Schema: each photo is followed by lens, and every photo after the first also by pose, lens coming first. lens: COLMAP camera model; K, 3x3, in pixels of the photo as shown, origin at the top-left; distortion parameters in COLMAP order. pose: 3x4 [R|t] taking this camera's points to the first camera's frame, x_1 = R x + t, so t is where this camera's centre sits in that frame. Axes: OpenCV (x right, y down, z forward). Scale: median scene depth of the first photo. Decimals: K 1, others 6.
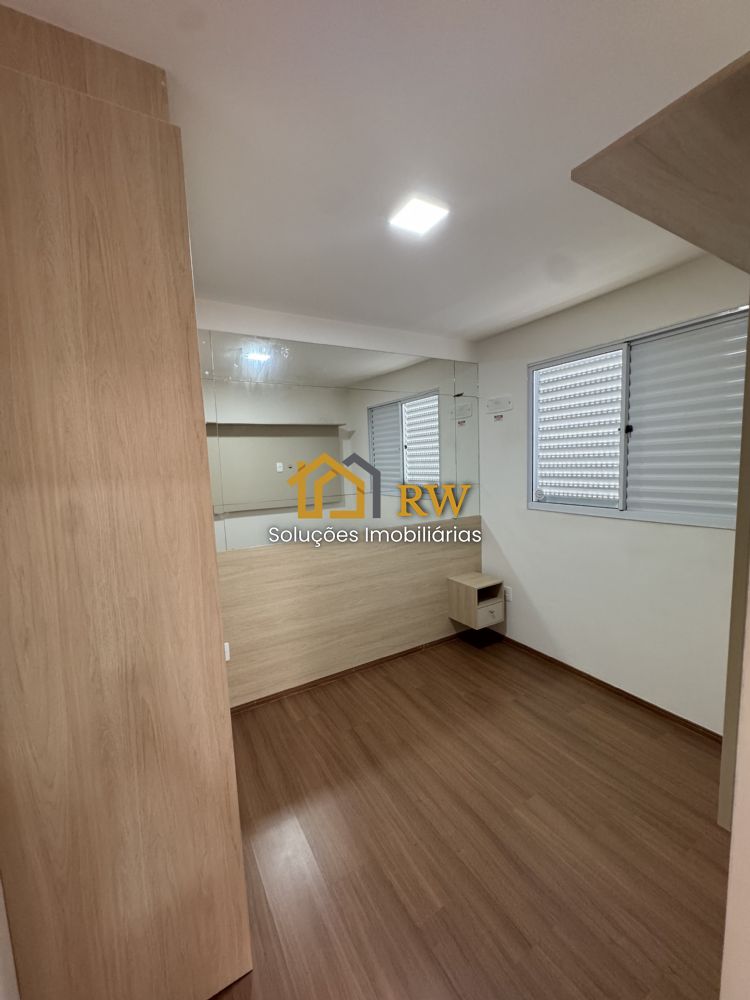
lens RADIAL K [[399.7, 0, 375.0], [0, 399.7, 500.0], [0, 0, 1]] dist [0.003436, 0.000290]
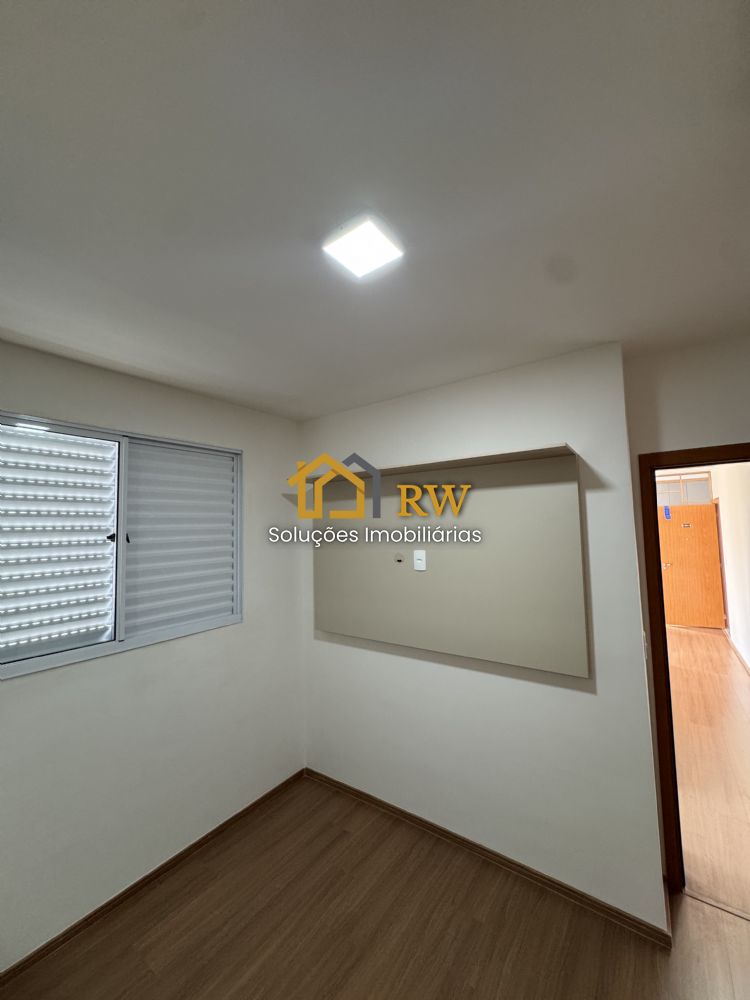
lens RADIAL K [[399.7, 0, 375.0], [0, 399.7, 500.0], [0, 0, 1]] dist [0.003436, 0.000290]
pose [[-0.402257, 0.114162, 0.908381, -0.340308], [0.134224, 0.988828, -0.064834, -0.131568], [-0.905634, 0.095846, -0.413086, 0.874882]]
